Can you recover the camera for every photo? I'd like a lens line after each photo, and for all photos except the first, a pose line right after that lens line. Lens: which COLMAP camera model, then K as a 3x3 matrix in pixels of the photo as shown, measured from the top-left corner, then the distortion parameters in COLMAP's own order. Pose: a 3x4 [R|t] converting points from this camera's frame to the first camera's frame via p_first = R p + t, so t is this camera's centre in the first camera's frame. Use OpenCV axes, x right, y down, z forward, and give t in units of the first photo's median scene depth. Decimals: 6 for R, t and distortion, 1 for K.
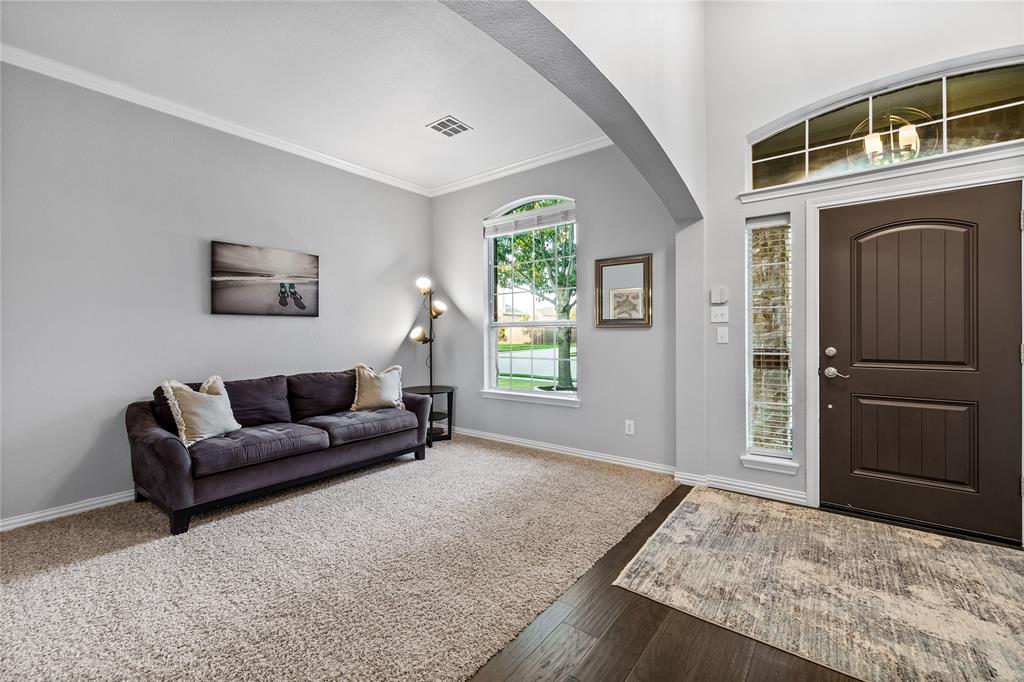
lens RADIAL K [[434.3, 0, 501.3], [0, 434.3, 334.6], [0, 0, 1]] dist [-0.000283, 0.000616]
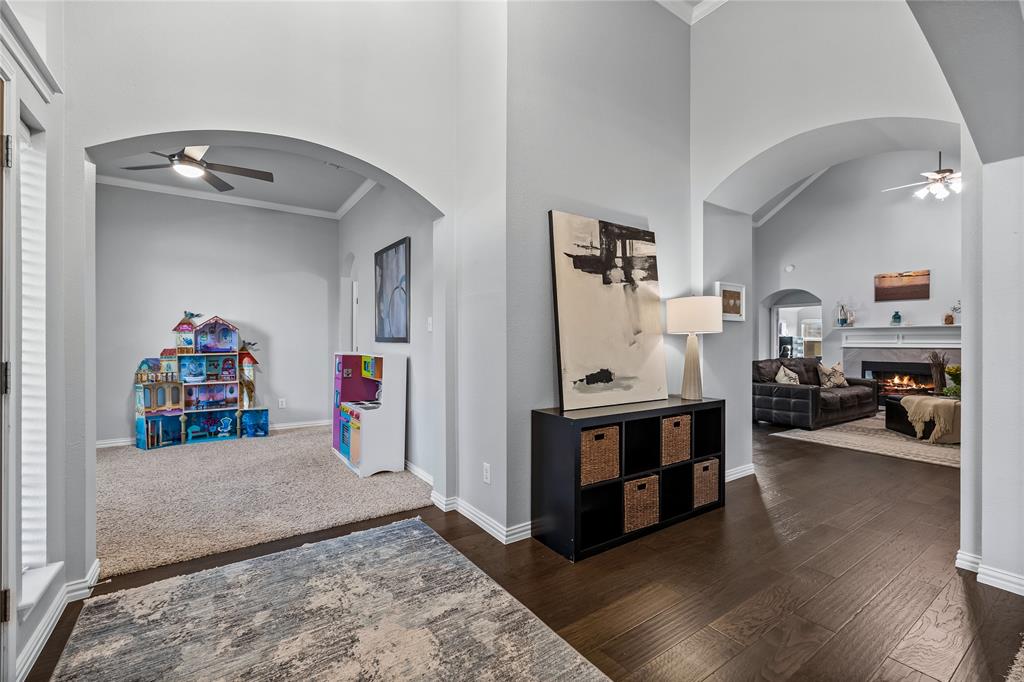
lens RADIAL K [[434.3, 0, 504.2], [0, 434.3, 343.6], [0, 0, 1]] dist [-0.000283, 0.000616]
pose [[-0.956074, 0.000937, 0.293123, 0.239134], [0.002735, 0.999980, 0.005724, -0.002687], [-0.293111, 0.006274, -0.956058, 0.846507]]
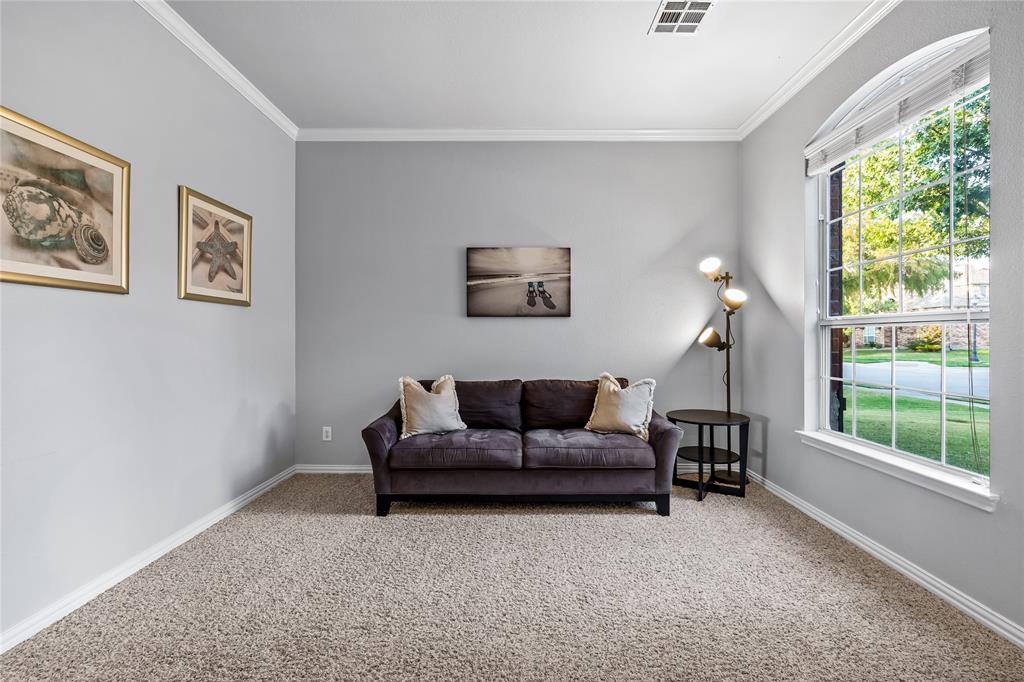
lens RADIAL K [[434.3, 0, 524.6], [0, 434.3, 344.5], [0, 0, 1]] dist [-0.000283, 0.000616]
pose [[0.630587, 0.017977, -0.775910, 0.232750], [-0.009279, 0.999835, 0.015624, 0.002374], [0.776063, -0.002653, 0.630650, 0.410745]]
